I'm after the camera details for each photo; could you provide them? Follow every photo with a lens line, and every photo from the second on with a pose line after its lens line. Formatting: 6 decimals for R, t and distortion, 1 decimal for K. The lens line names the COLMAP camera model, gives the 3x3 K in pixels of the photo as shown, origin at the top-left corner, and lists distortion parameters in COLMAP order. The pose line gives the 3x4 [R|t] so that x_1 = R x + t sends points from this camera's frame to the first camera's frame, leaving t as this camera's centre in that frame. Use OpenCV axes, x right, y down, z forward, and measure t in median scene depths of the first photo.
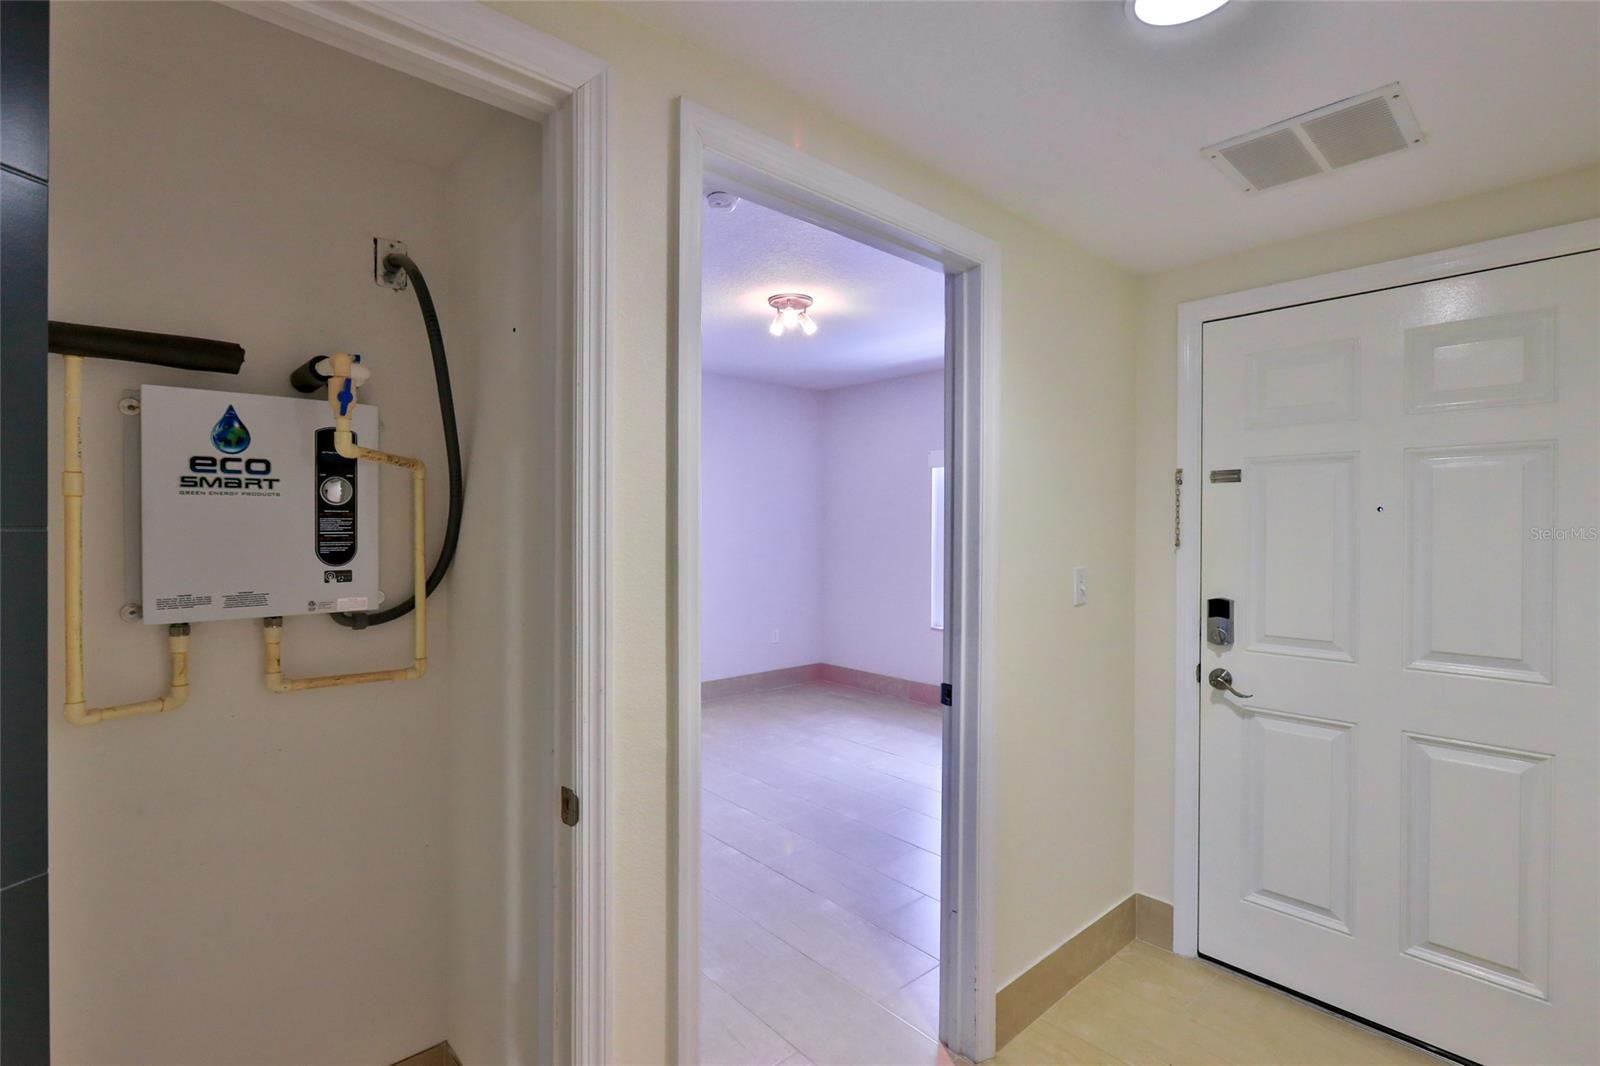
lens RADIAL K [[746.1, 0, 802.0], [0, 746.1, 532.2], [0, 0, 1]] dist [-0.006257, 0.003502]
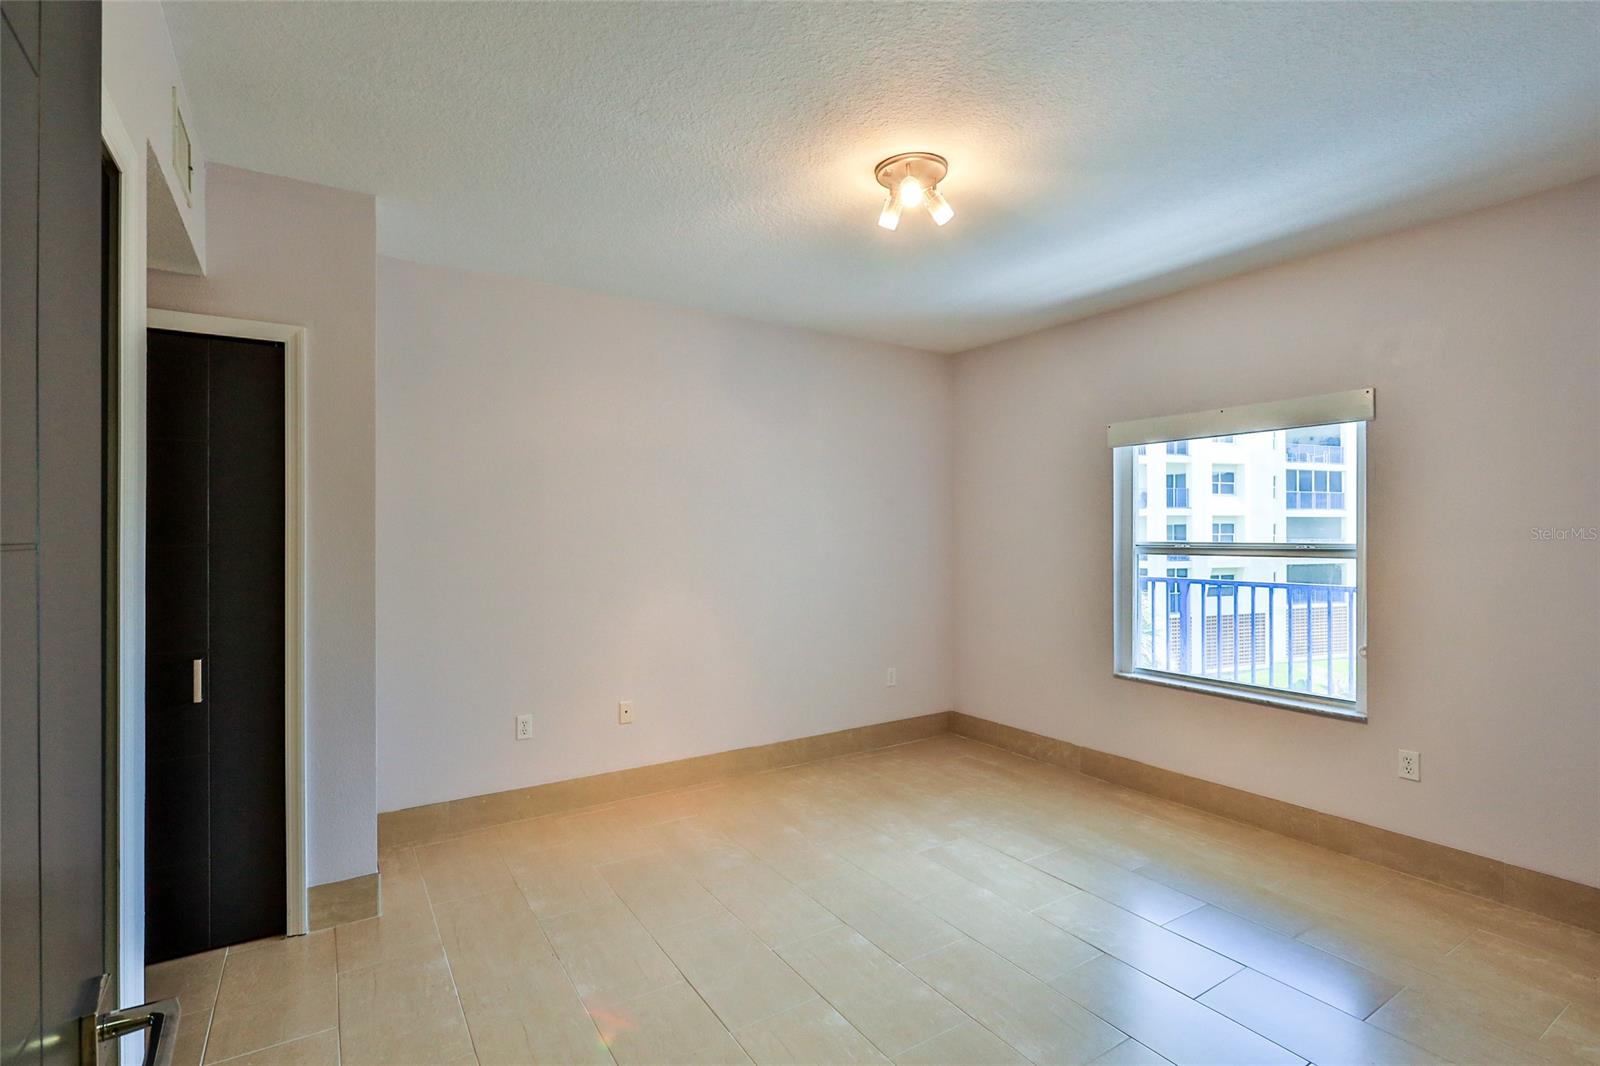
lens RADIAL K [[746.1, 0, 790.4], [0, 746.1, 526.5], [0, 0, 1]] dist [-0.006257, 0.003502]
pose [[0.985985, -0.008733, -0.166607, -0.012836], [0.007737, 0.999948, -0.006629, -0.012714], [0.166657, 0.005247, 0.986001, 0.358780]]
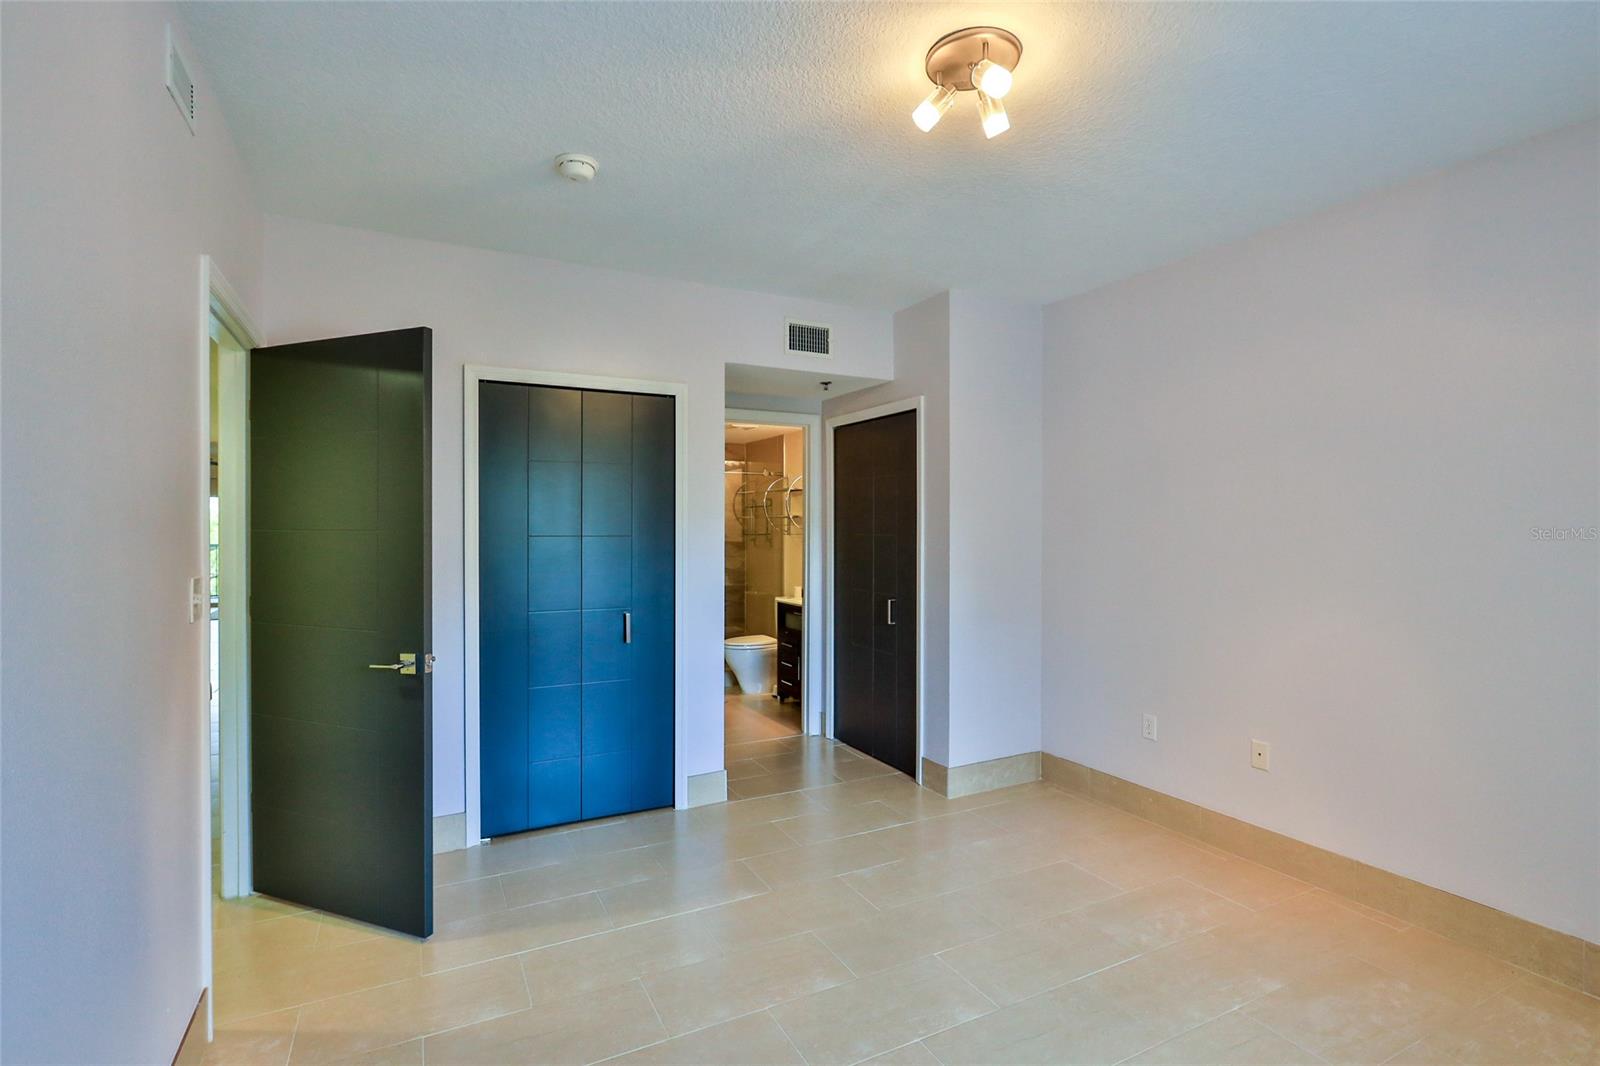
lens RADIAL K [[746.1, 0, 798.5], [0, 746.1, 533.8], [0, 0, 1]] dist [-0.006257, 0.003502]
pose [[-0.251810, -0.003255, -0.967771, 0.440874], [-0.003901, 0.999990, -0.002348, -0.005025], [0.967769, 0.003184, -0.251820, 0.962911]]
